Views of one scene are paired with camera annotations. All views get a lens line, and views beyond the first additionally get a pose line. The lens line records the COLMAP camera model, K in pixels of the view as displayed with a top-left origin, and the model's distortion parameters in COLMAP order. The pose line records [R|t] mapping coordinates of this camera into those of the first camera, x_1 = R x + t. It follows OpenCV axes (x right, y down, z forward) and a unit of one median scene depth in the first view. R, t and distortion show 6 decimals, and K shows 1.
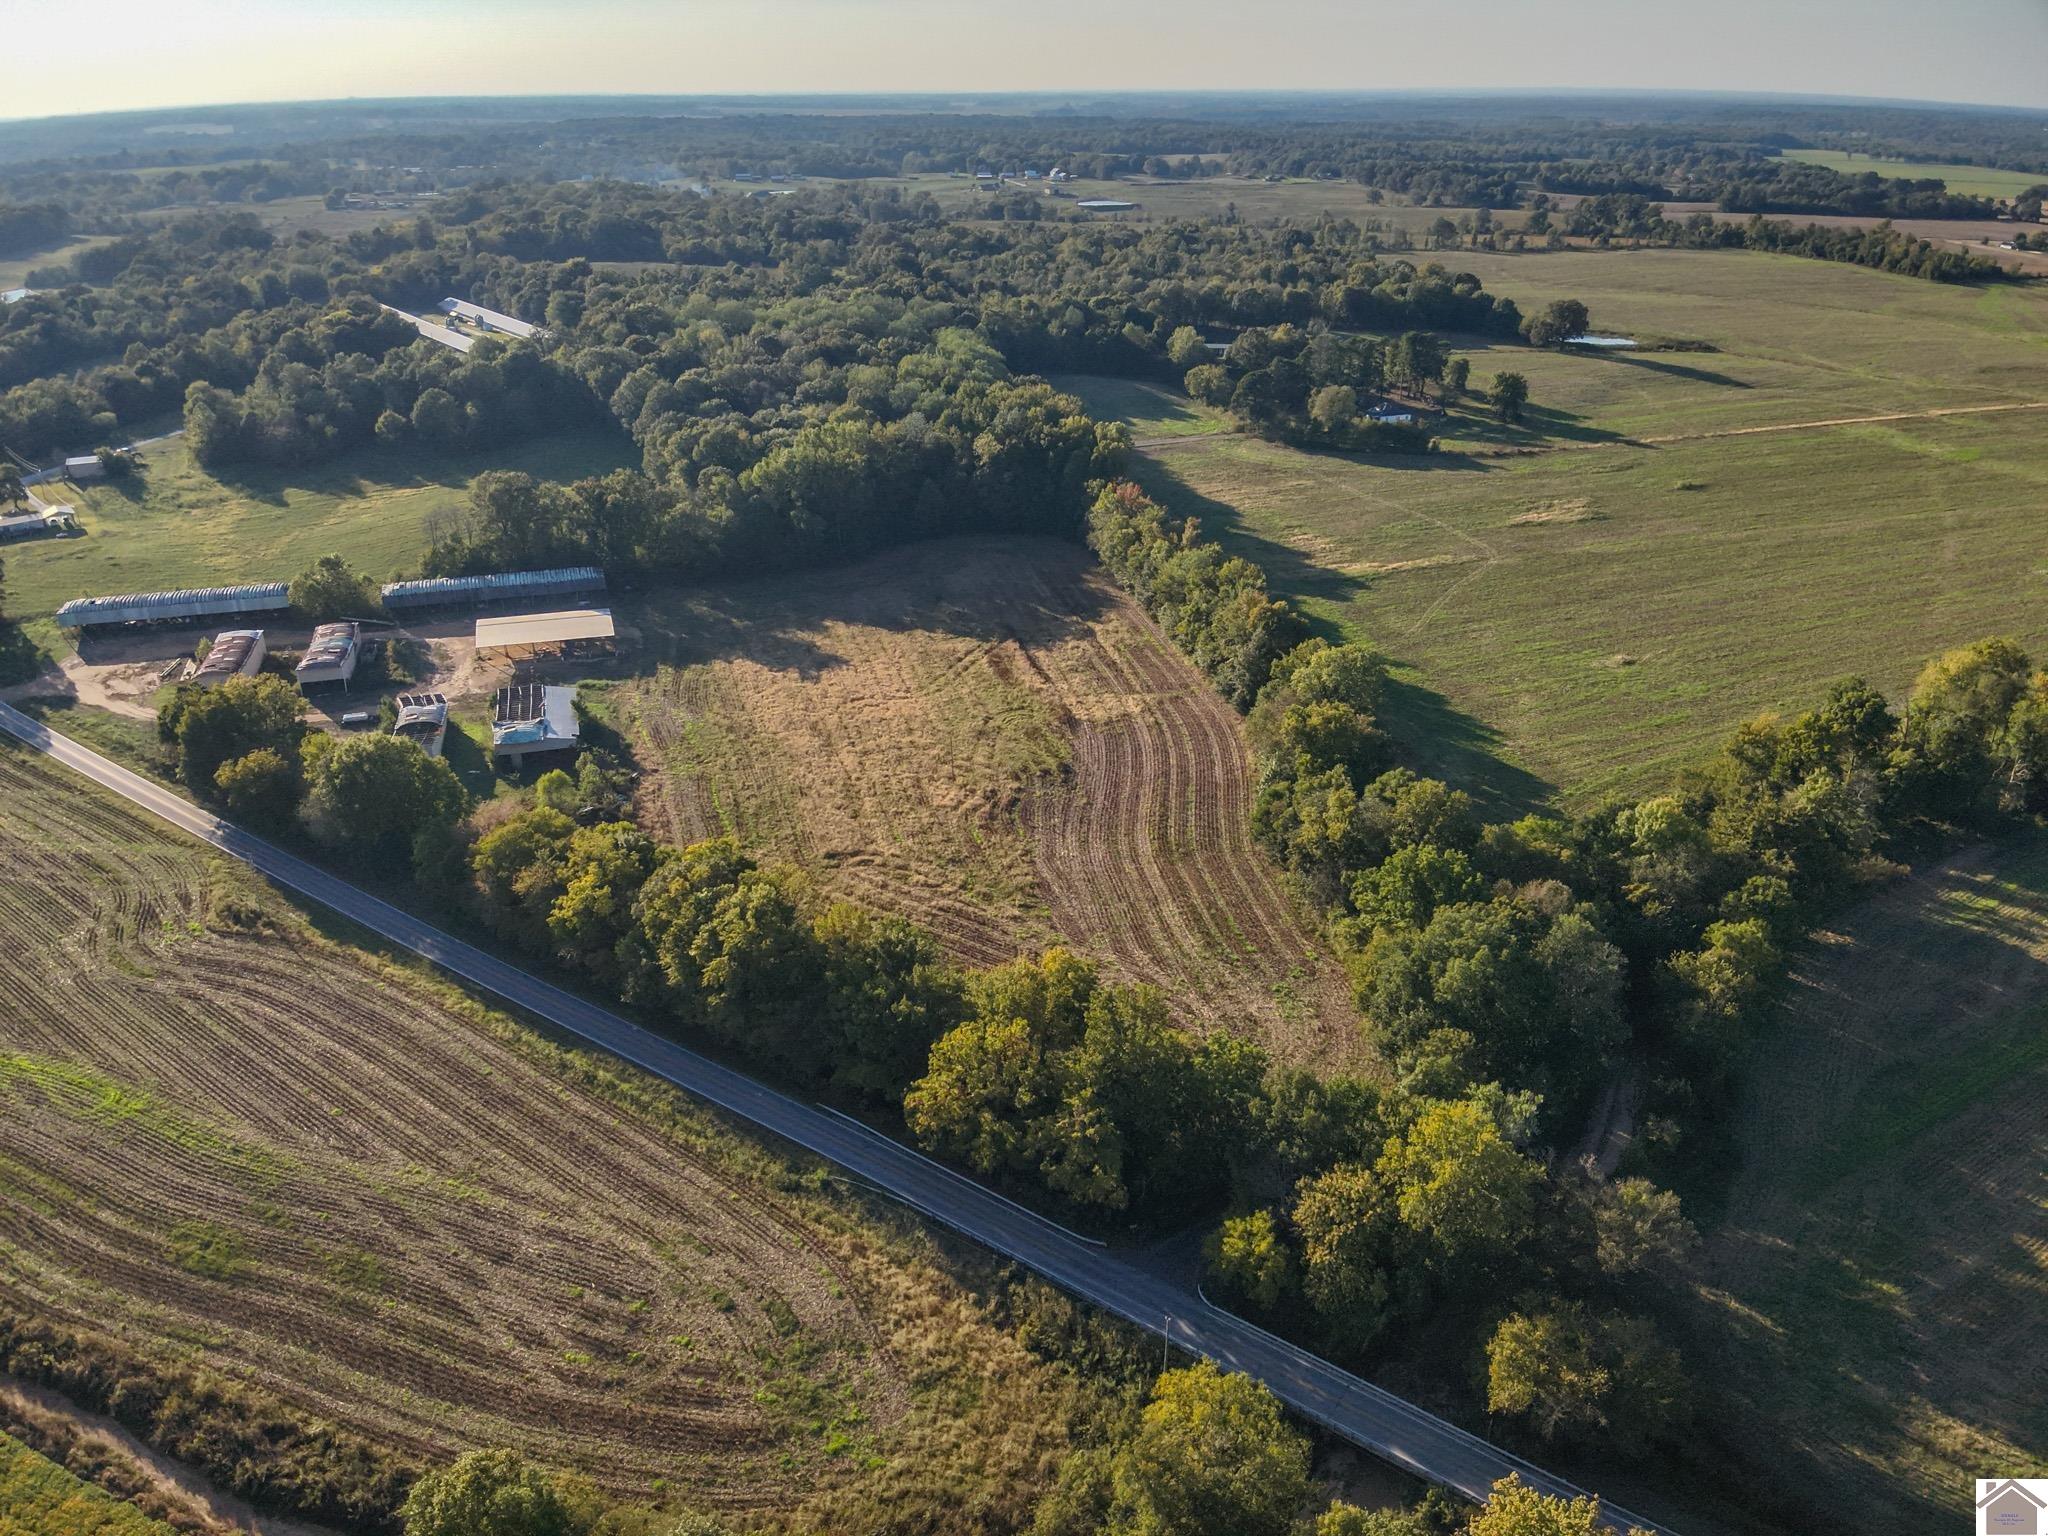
lens RADIAL K [[1477.5, 0, 1031.4], [0, 1477.5, 785.7], [0, 0, 1]] dist [0.147069, -0.264659]
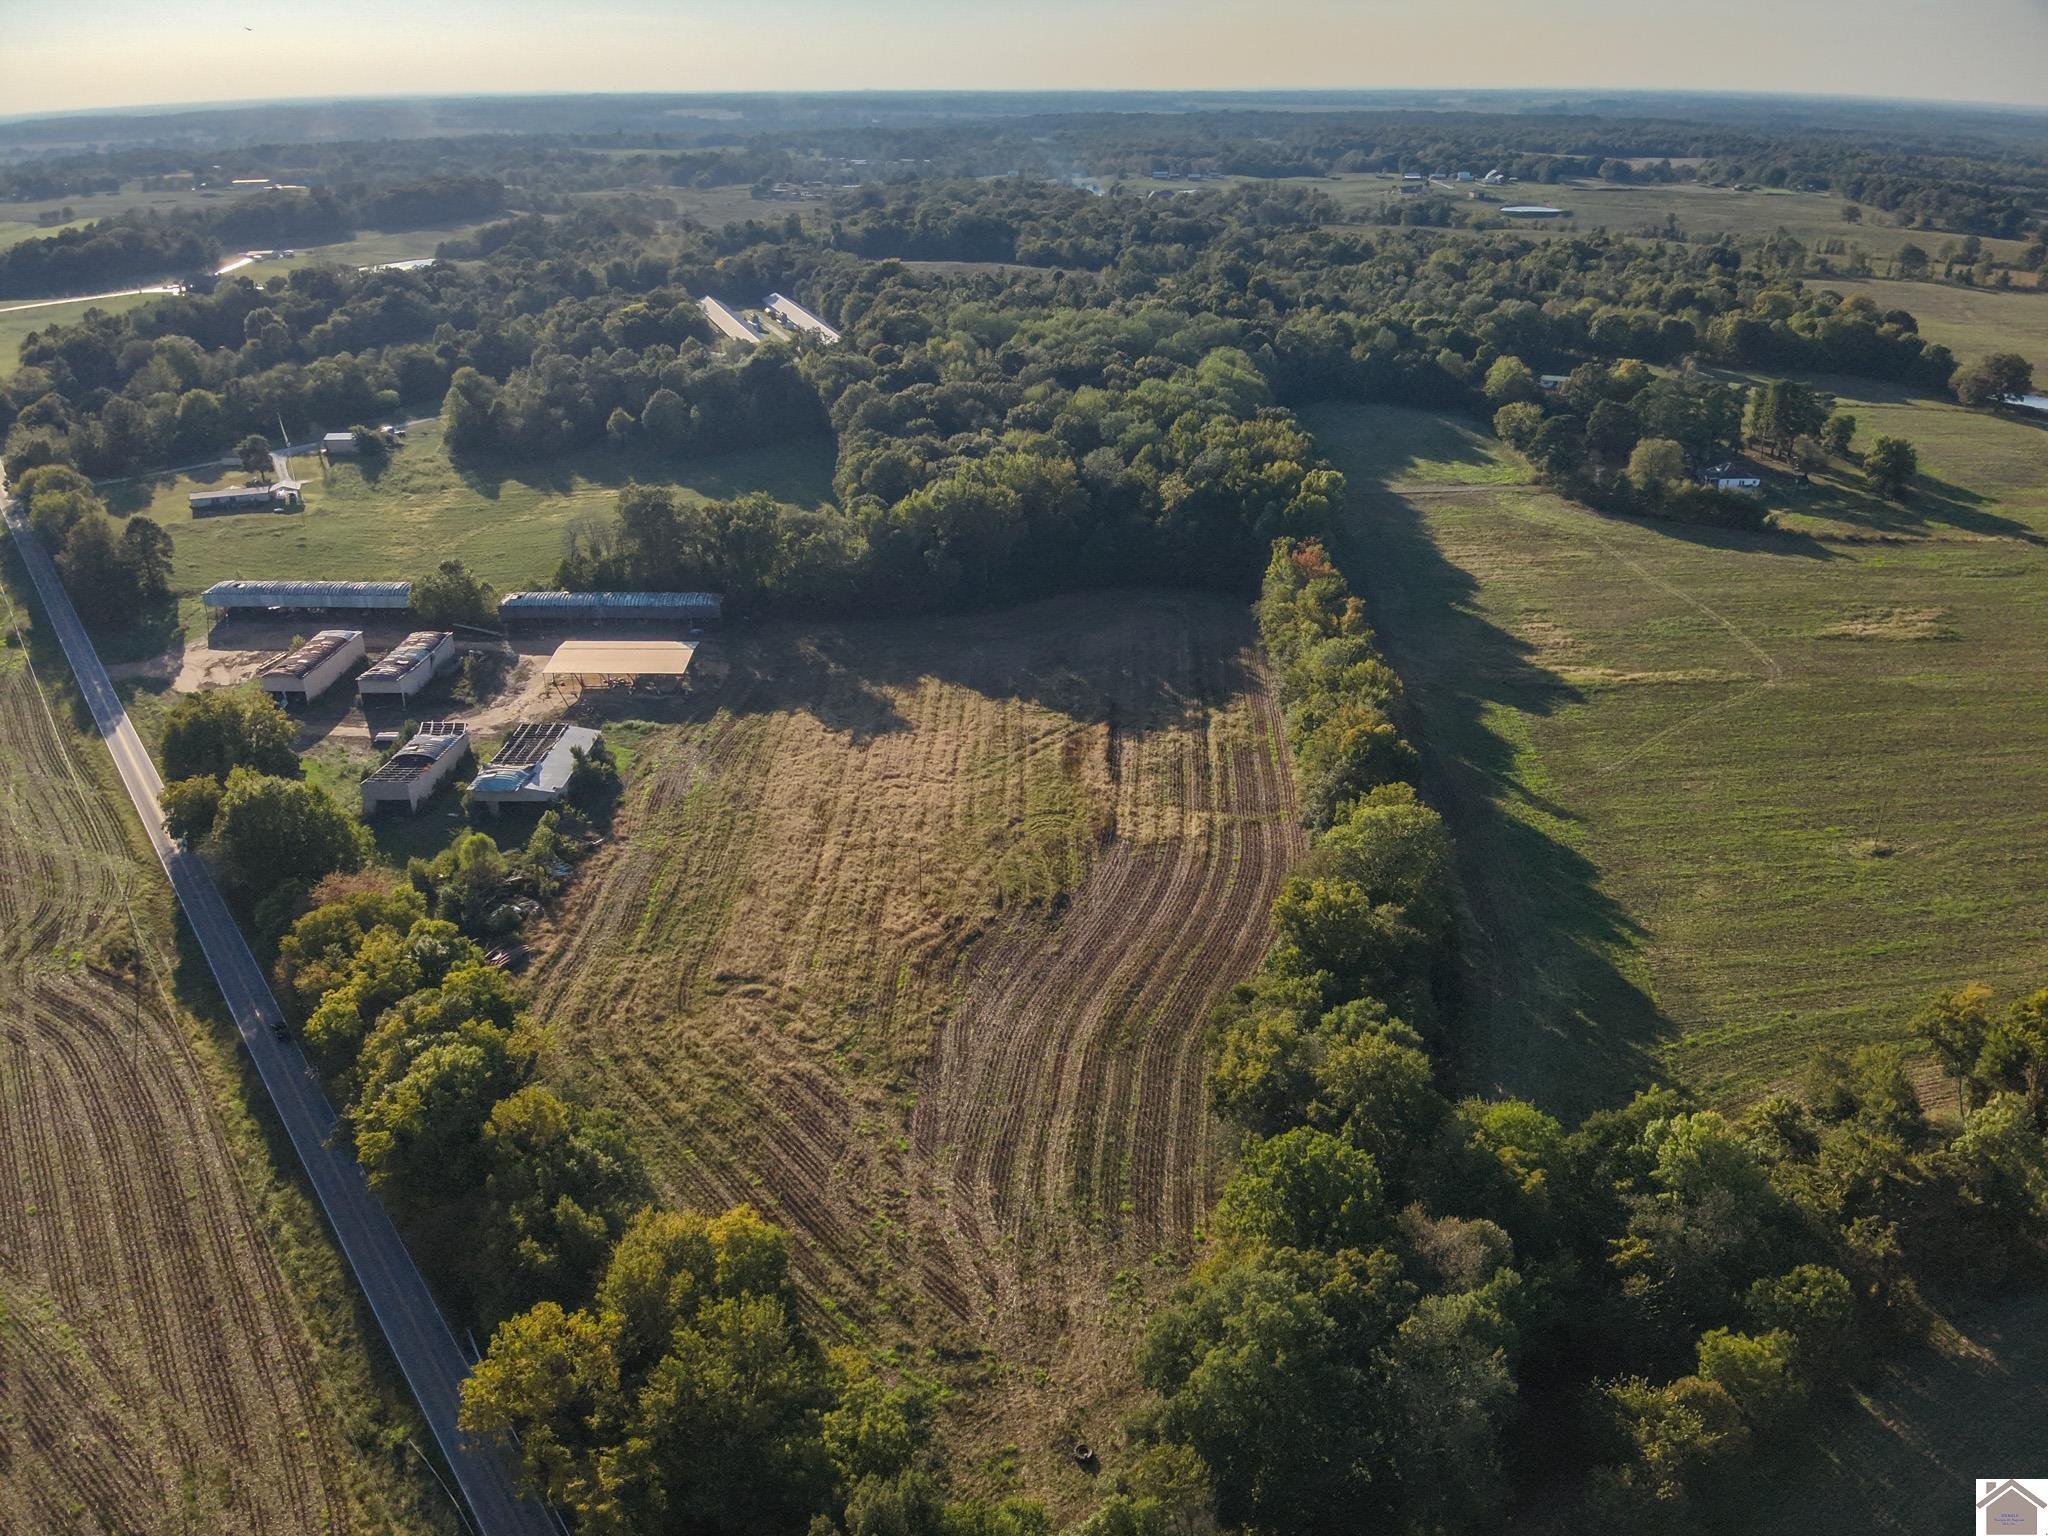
lens RADIAL K [[1491.8, 0, 1029.9], [0, 1491.8, 767.1], [0, 0, 1]] dist [0.109798, -0.203994]
pose [[0.955562, 0.123244, -0.267790, 0.148490], [-0.125801, 0.992026, 0.007660, -0.060713], [0.266598, 0.026369, 0.963447, 0.123012]]
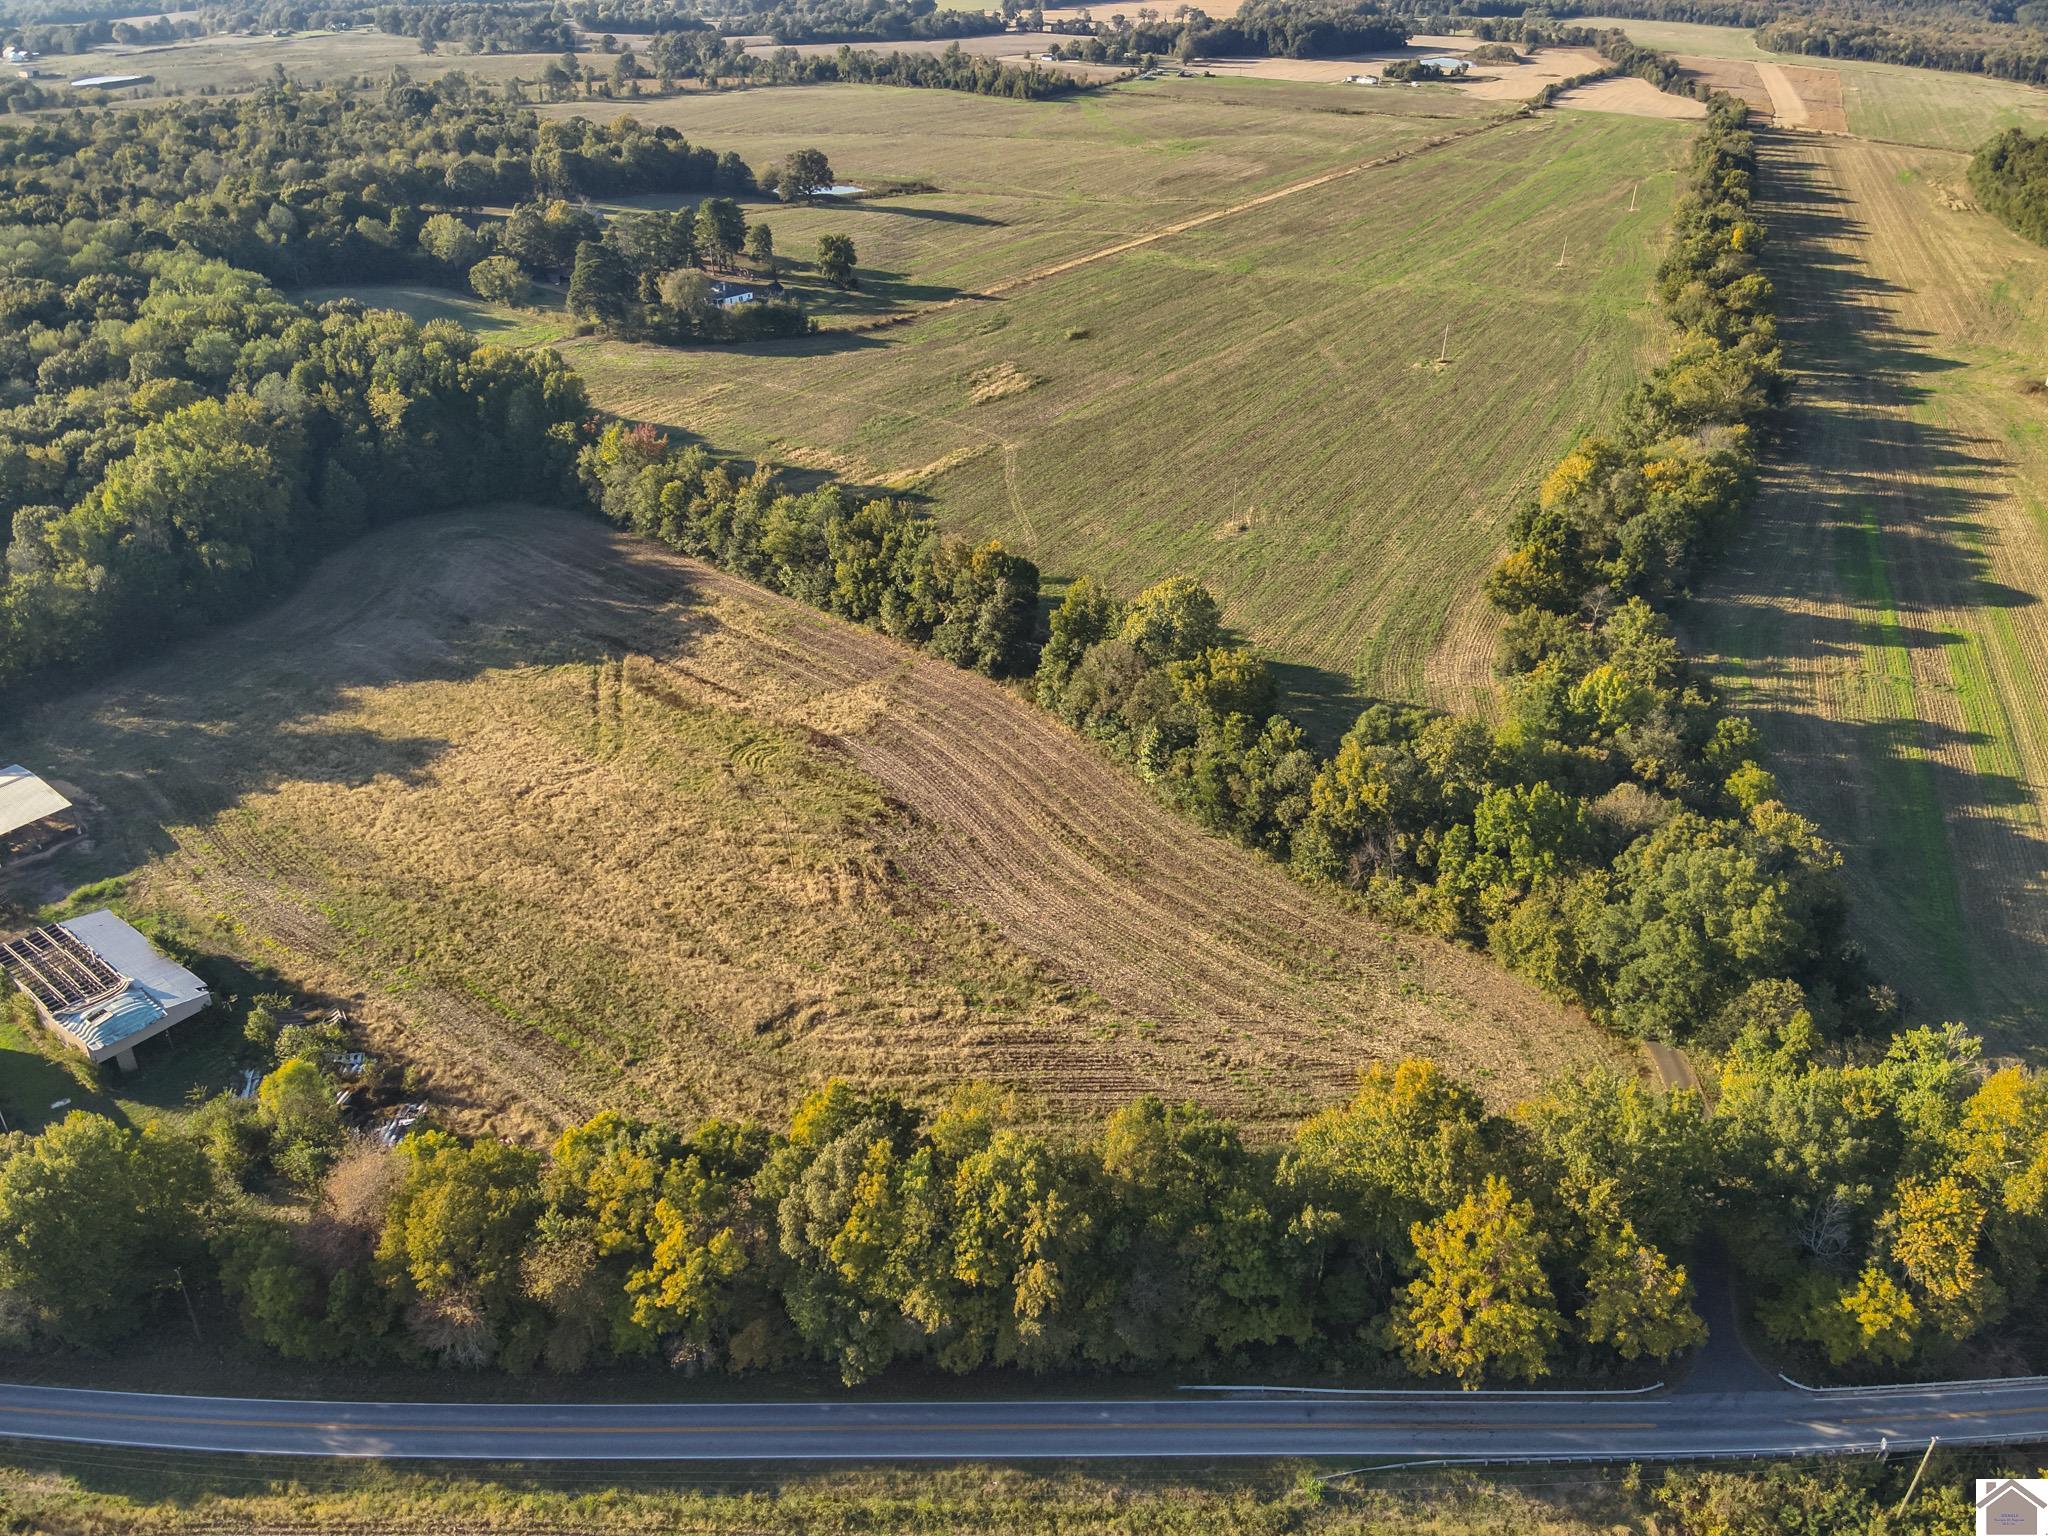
lens RADIAL K [[1491.8, 0, 1029.9], [0, 1491.8, 767.1], [0, 0, 1]] dist [0.109798, -0.203994]
pose [[0.807356, -0.286423, 0.515885, -0.219236], [0.245133, 0.958080, 0.148301, -0.088383], [-0.536736, 0.006729, 0.843724, 0.187988]]
